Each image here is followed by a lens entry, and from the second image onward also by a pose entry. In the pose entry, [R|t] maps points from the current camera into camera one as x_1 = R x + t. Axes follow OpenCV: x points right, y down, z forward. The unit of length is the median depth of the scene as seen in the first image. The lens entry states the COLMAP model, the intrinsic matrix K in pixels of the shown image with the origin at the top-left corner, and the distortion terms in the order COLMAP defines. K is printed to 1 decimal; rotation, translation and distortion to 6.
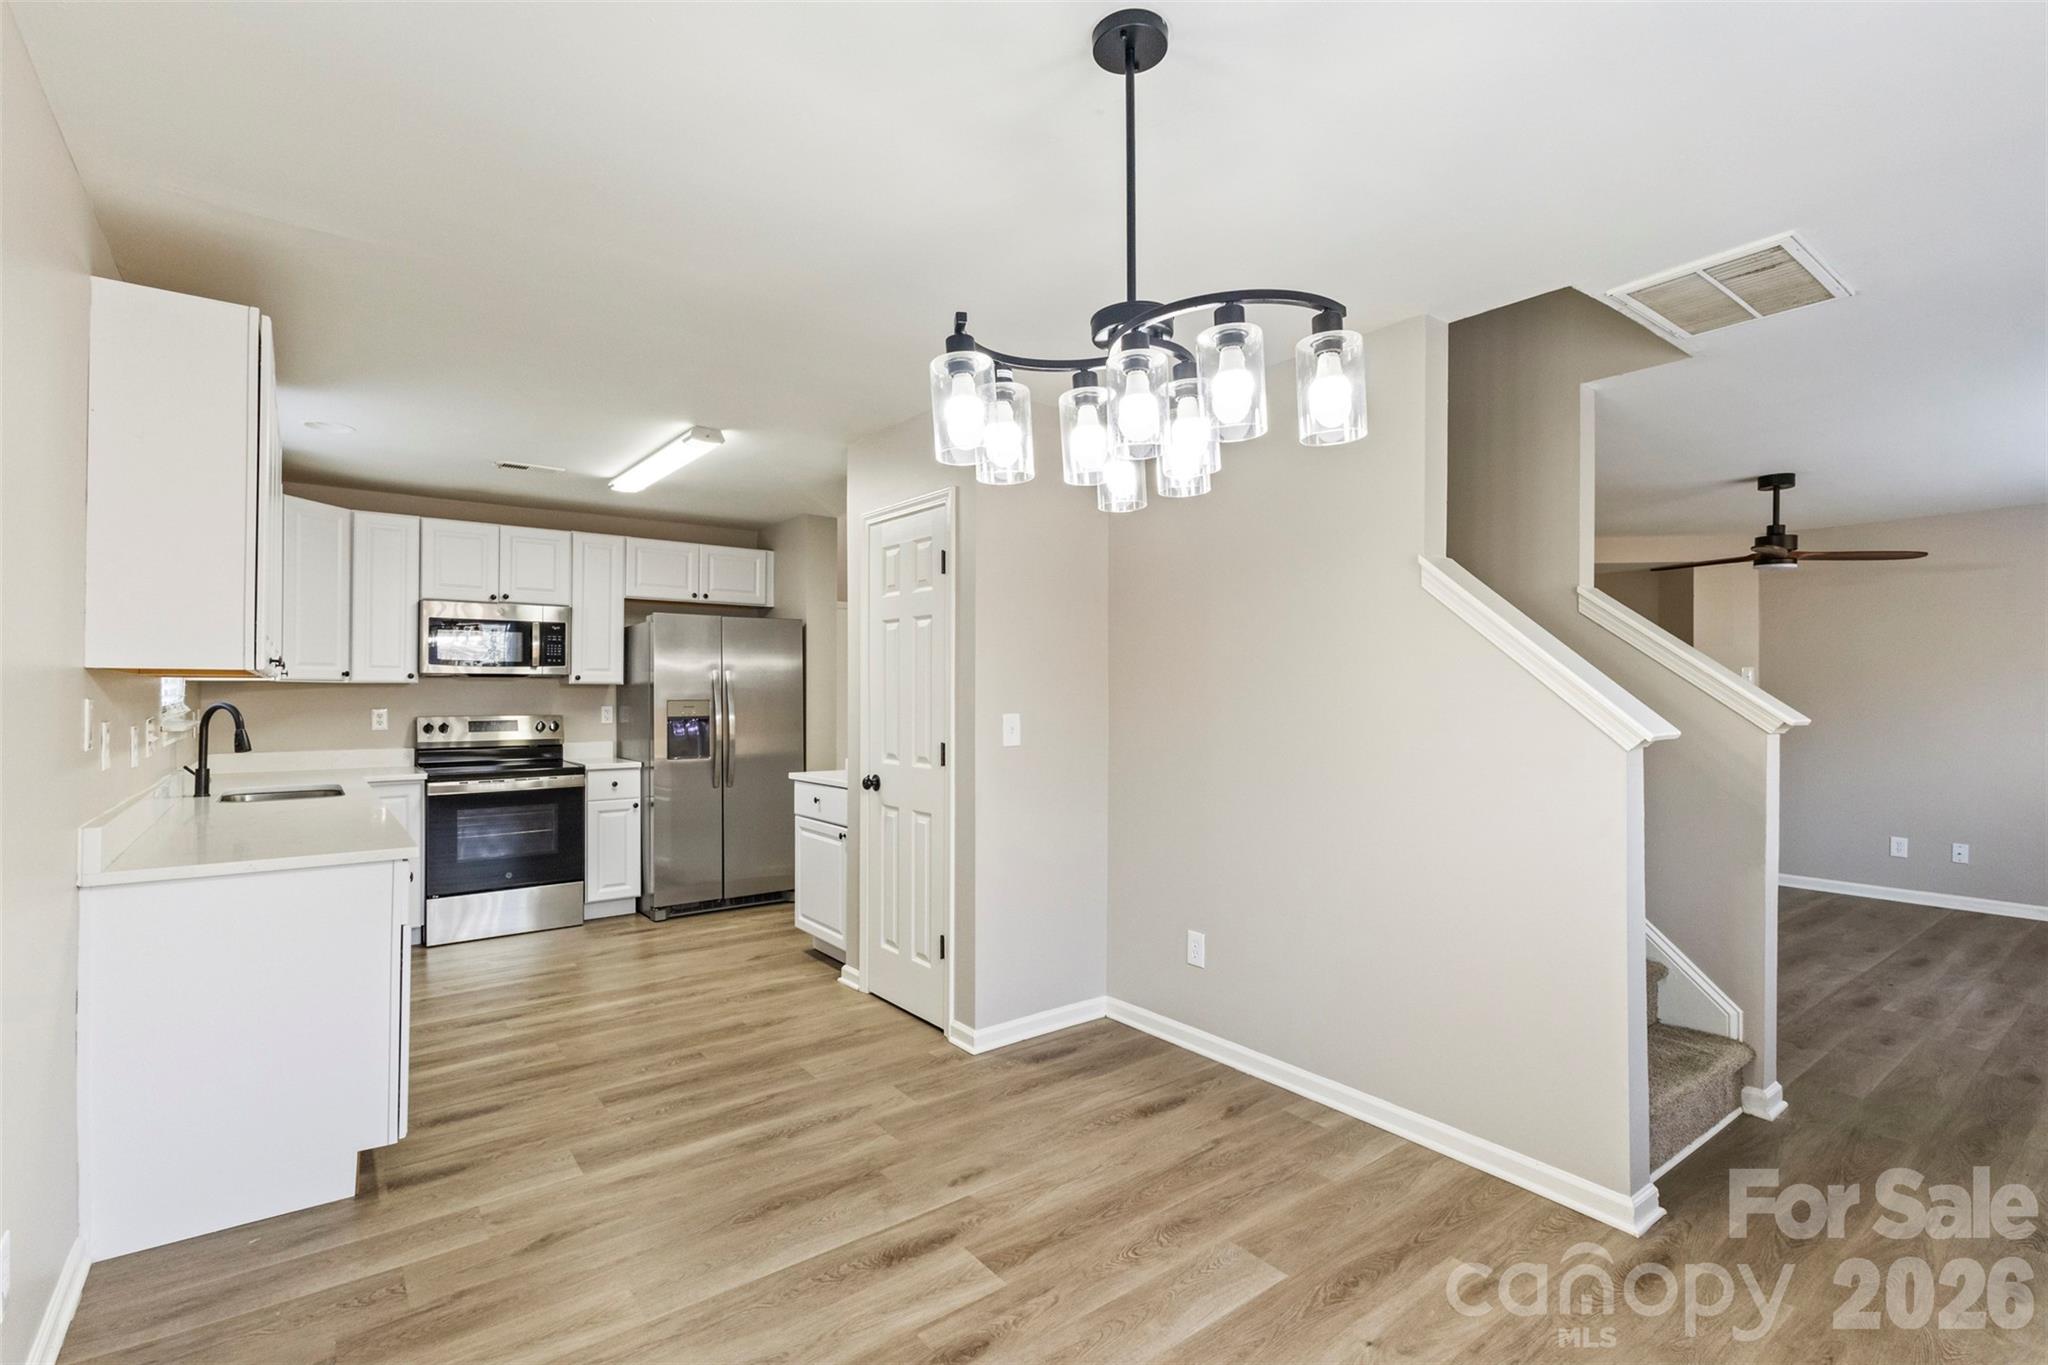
lens RADIAL K [[944.4, 0, 1017.9], [0, 944.4, 683.5], [0, 0, 1]] dist [-0.004974, 0.000164]
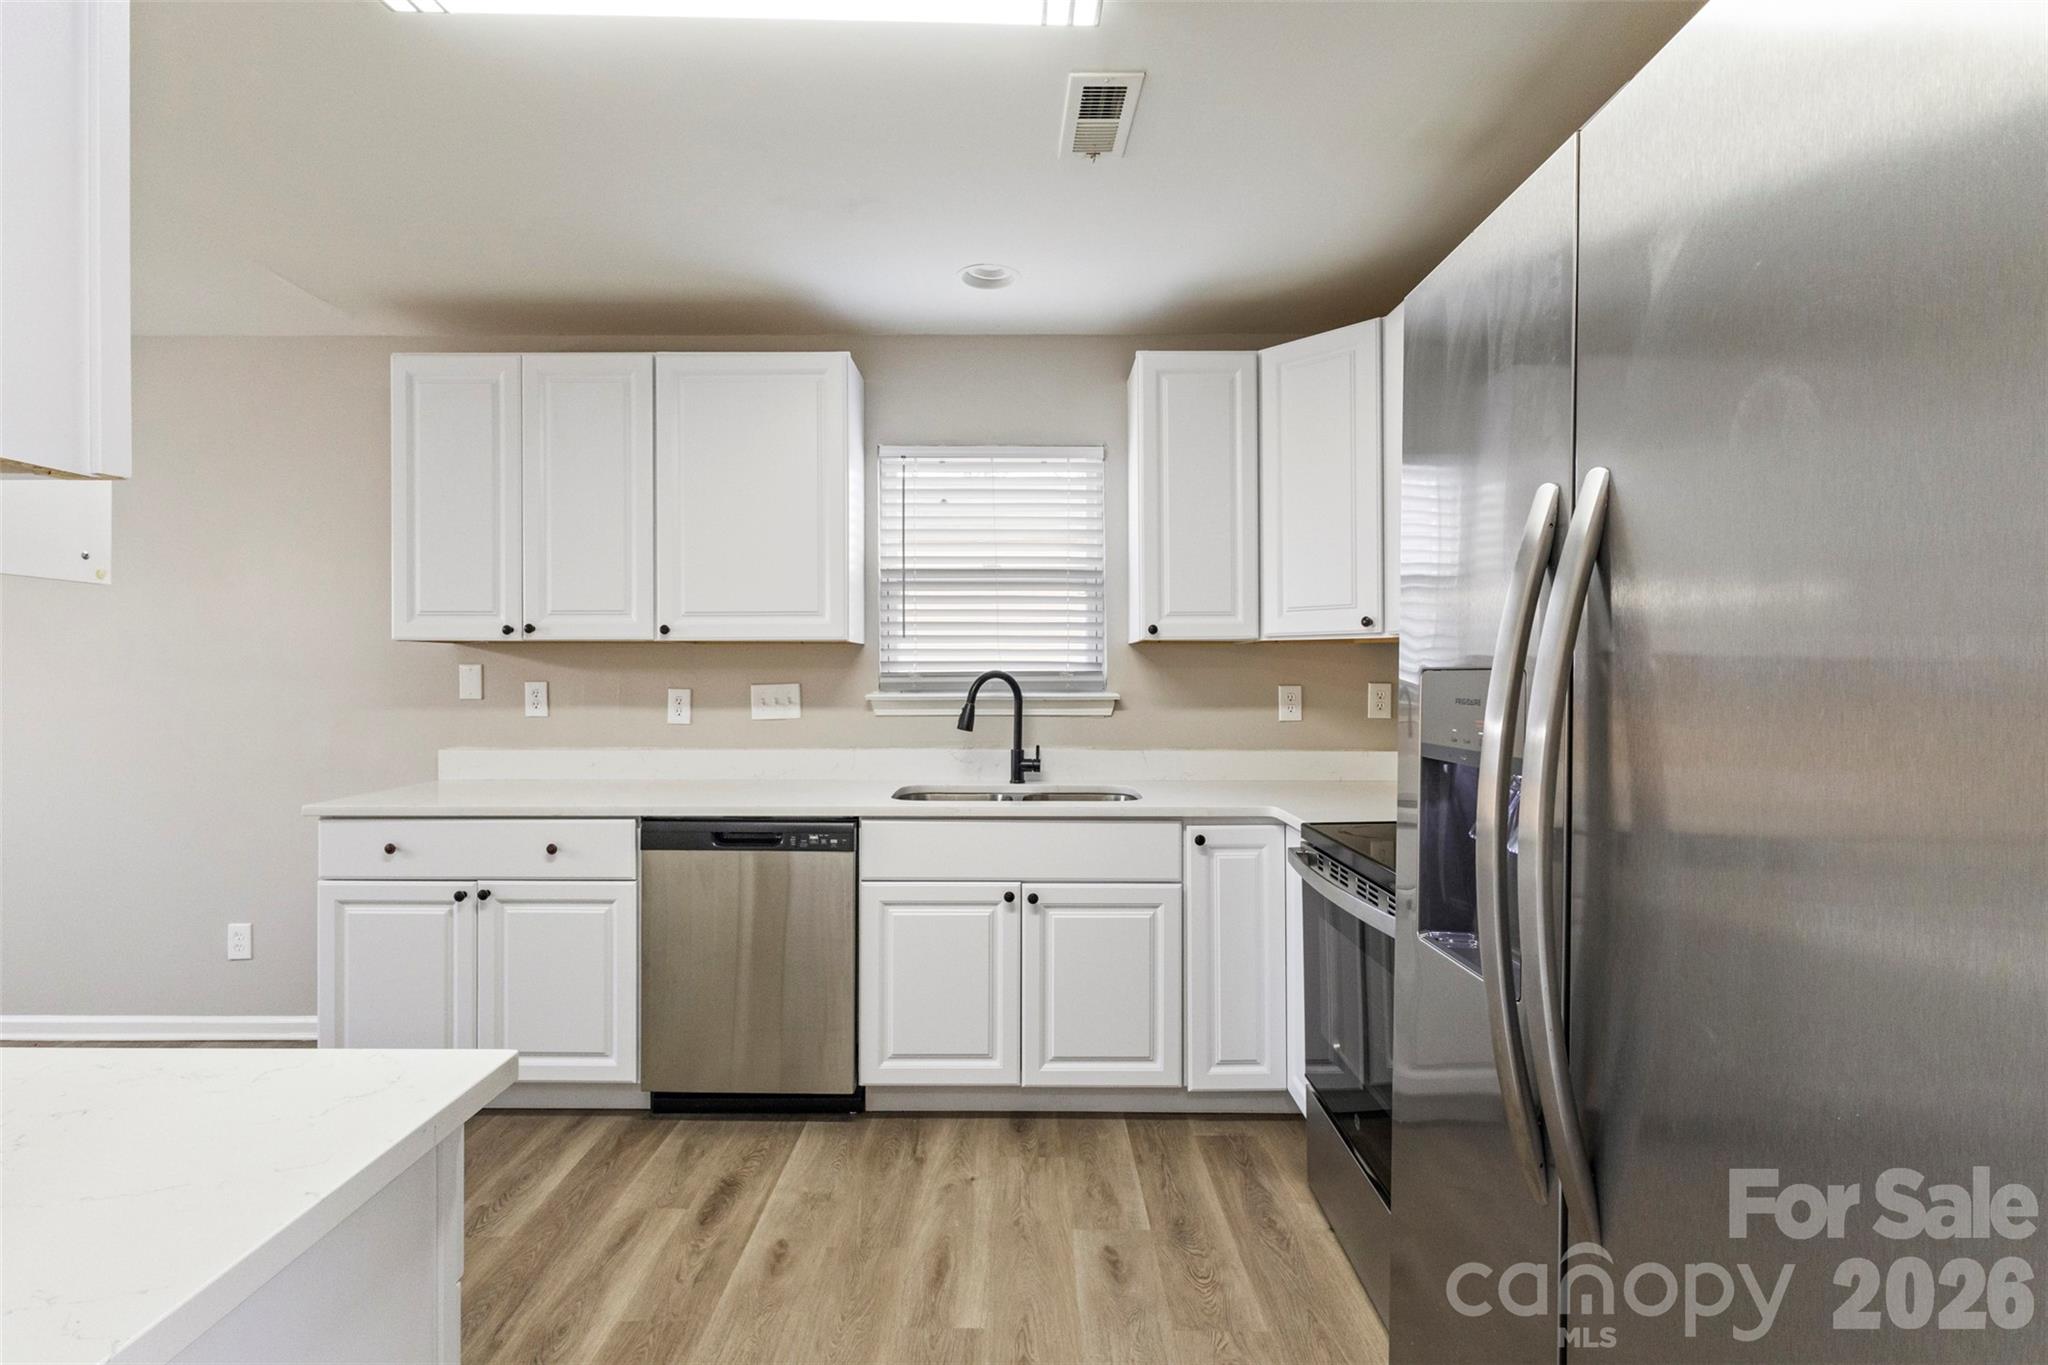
lens RADIAL K [[944.4, 0, 1021.3], [0, 944.4, 670.8], [0, 0, 1]] dist [-0.004974, 0.000164]
pose [[-0.609870, -0.006266, -0.792477, -0.142027], [0.006848, 0.999890, -0.013176, 0.021947], [0.792472, -0.013463, -0.609759, 1.082331]]
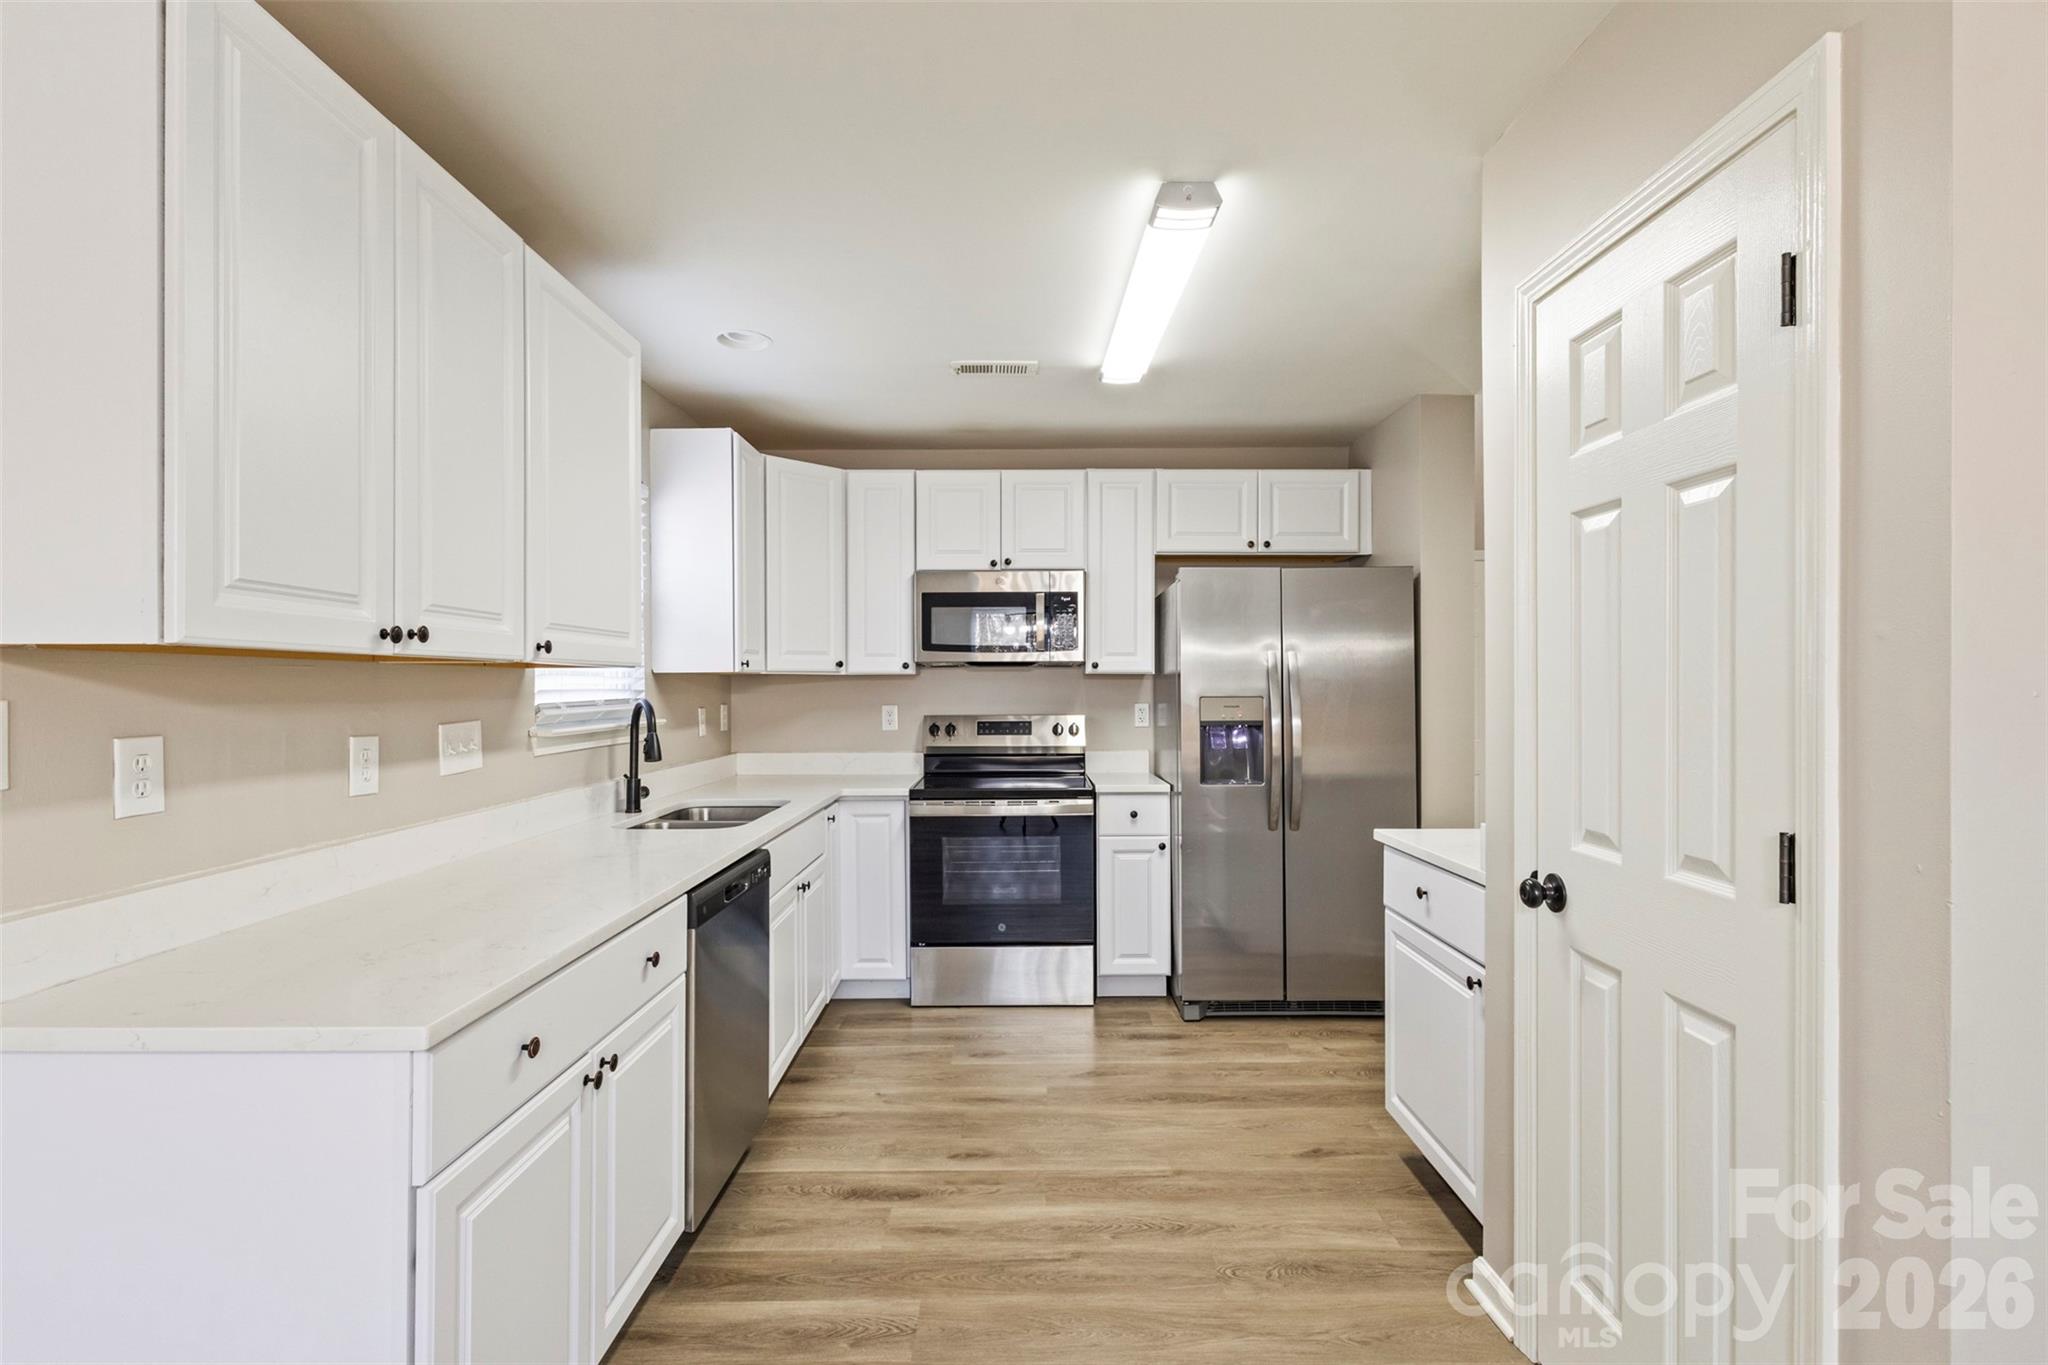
lens RADIAL K [[944.4, 0, 1026.6], [0, 944.4, 688.7], [0, 0, 1]] dist [-0.004974, 0.000164]
pose [[0.796783, -0.000890, -0.604265, -0.063136], [0.009195, 0.999901, 0.010652, 0.003816], [0.604196, -0.014044, 0.796712, 0.392965]]
